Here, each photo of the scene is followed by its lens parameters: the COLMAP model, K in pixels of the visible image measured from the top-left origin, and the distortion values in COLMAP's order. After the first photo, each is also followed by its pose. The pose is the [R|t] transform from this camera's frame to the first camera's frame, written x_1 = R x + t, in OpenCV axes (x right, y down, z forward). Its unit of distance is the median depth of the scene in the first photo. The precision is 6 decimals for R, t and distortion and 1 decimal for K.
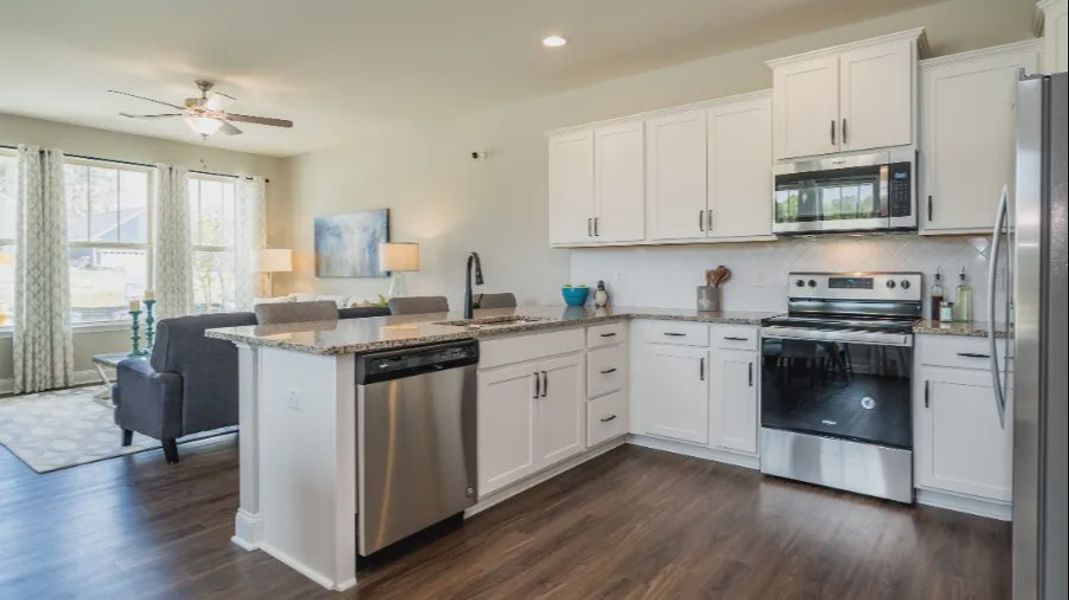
lens RADIAL K [[571.4, 0, 592.0], [0, 571.4, 276.4], [0, 0, 1]] dist [-0.004868, -0.001375]
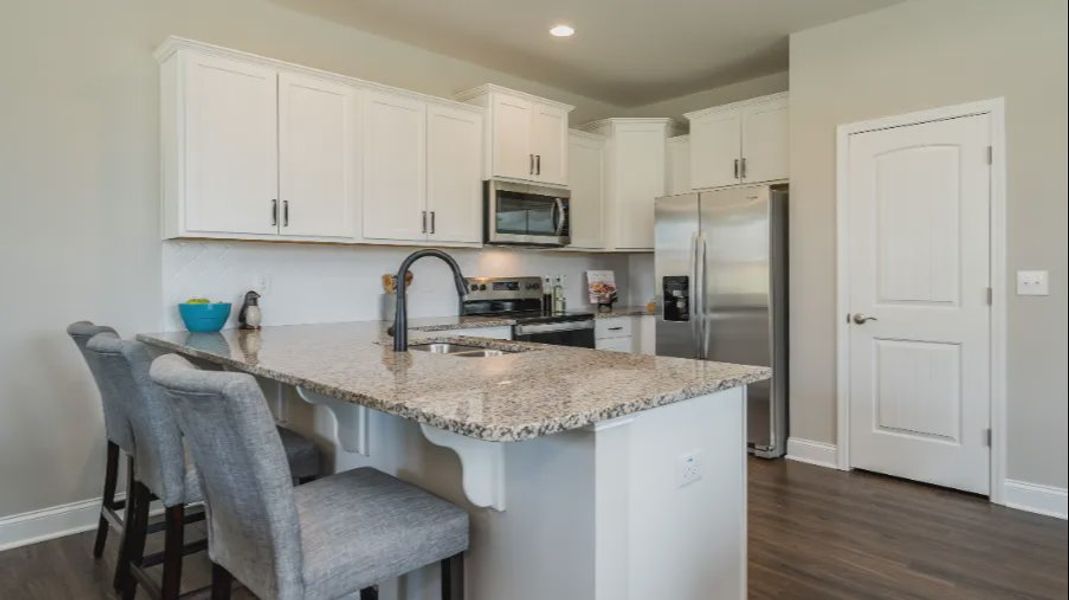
lens RADIAL K [[617.9, 0, 557.7], [0, 617.9, 279.5], [0, 0, 1]] dist [-0.002464, -0.000751]
pose [[0.176236, -0.004635, 0.984337, -0.715642], [0.009949, 0.999946, 0.002927, -0.004611], [-0.984298, 0.009277, 0.176273, 0.575975]]
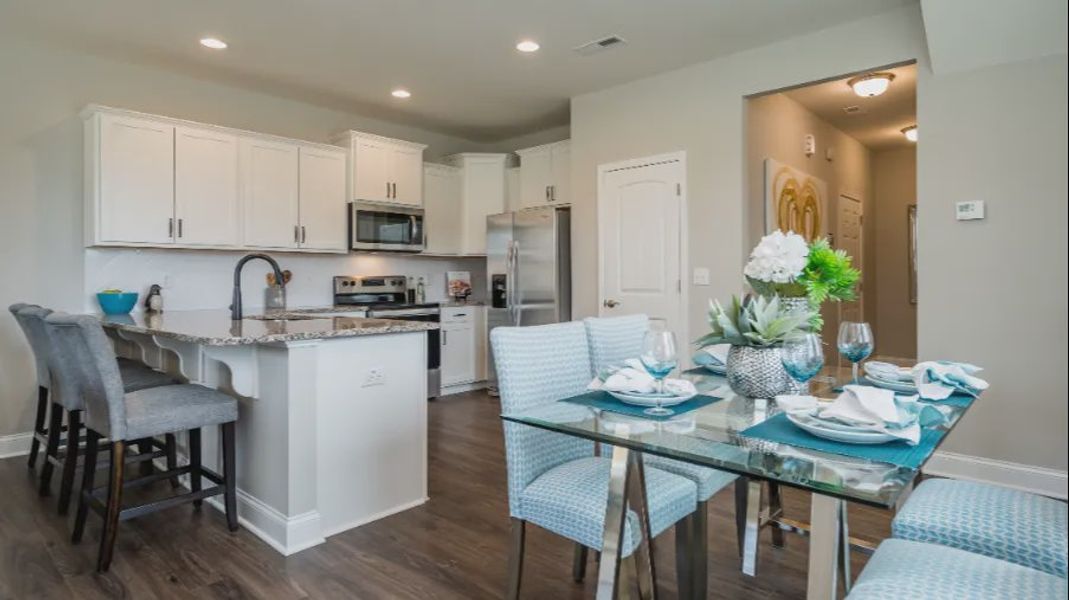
lens RADIAL K [[577.5, 0, 552.2], [0, 577.5, 277.5], [0, 0, 1]] dist [-0.000652, -0.000507]
pose [[0.114421, 0.006085, 0.993414, -0.941949], [0.013220, 0.999883, -0.007647, 0.013942], [-0.993344, 0.014008, 0.114327, 0.282850]]
